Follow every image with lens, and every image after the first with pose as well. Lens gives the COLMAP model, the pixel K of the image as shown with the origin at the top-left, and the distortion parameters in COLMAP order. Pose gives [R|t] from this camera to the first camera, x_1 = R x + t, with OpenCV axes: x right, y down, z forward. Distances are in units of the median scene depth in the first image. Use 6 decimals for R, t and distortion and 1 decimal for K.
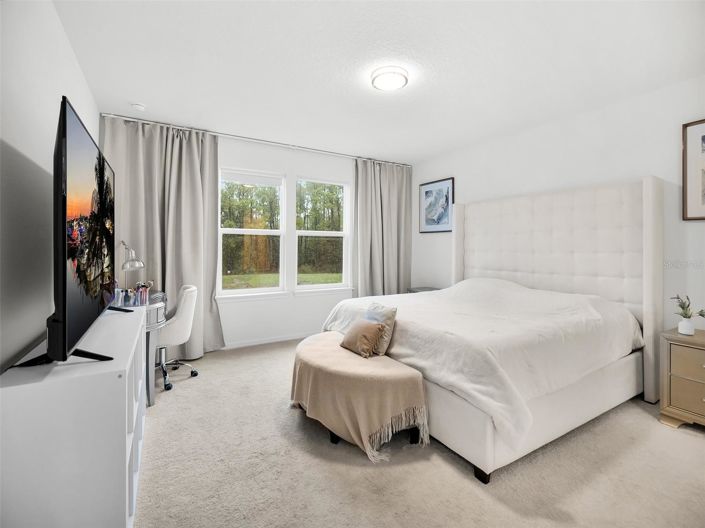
lens RADIAL K [[331.9, 0, 355.3], [0, 331.9, 251.3], [0, 0, 1]] dist [-0.002198, 0.000069]
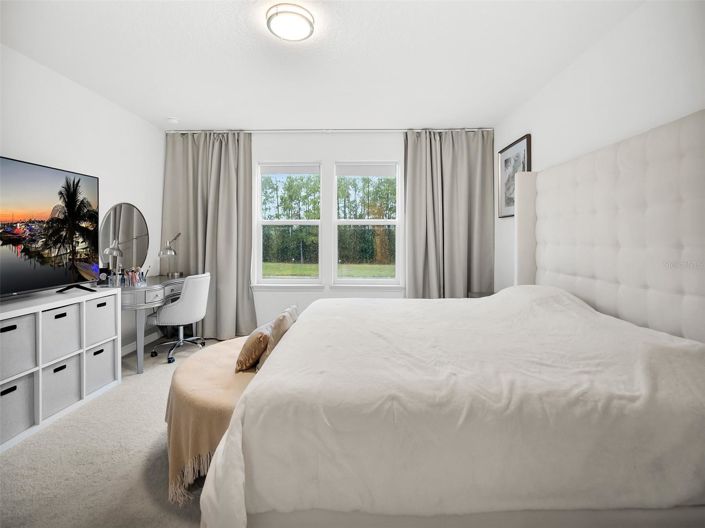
lens RADIAL K [[335.8, 0, 352.4], [0, 335.8, 246.1], [0, 0, 1]] dist [-0.003004, -0.000181]
pose [[0.840787, 0.010843, -0.541257, 0.374983], [-0.003052, 0.999878, 0.015290, -0.003284], [0.541357, -0.011204, 0.840718, 0.229267]]
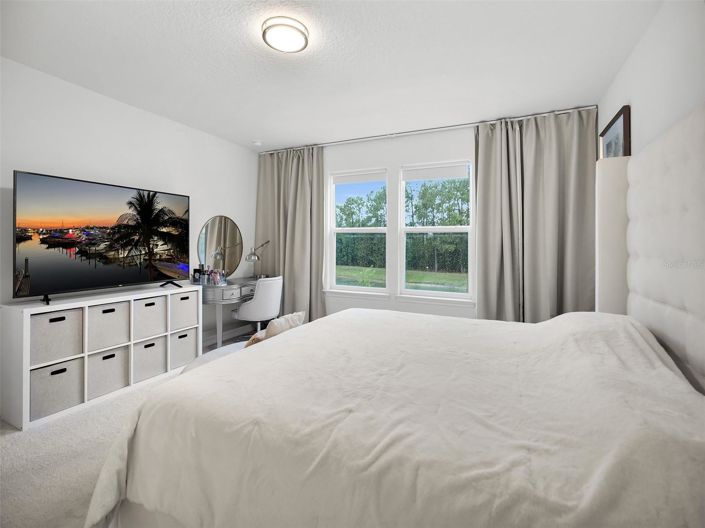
lens RADIAL K [[331.9, 0, 355.3], [0, 331.9, 251.3], [0, 0, 1]] dist [-0.002198, 0.000069]
pose [[0.557264, 0.016806, -0.830165, 0.495609], [-0.014520, 0.999840, 0.010494, -0.005048], [0.830208, 0.006206, 0.557419, 0.397404]]
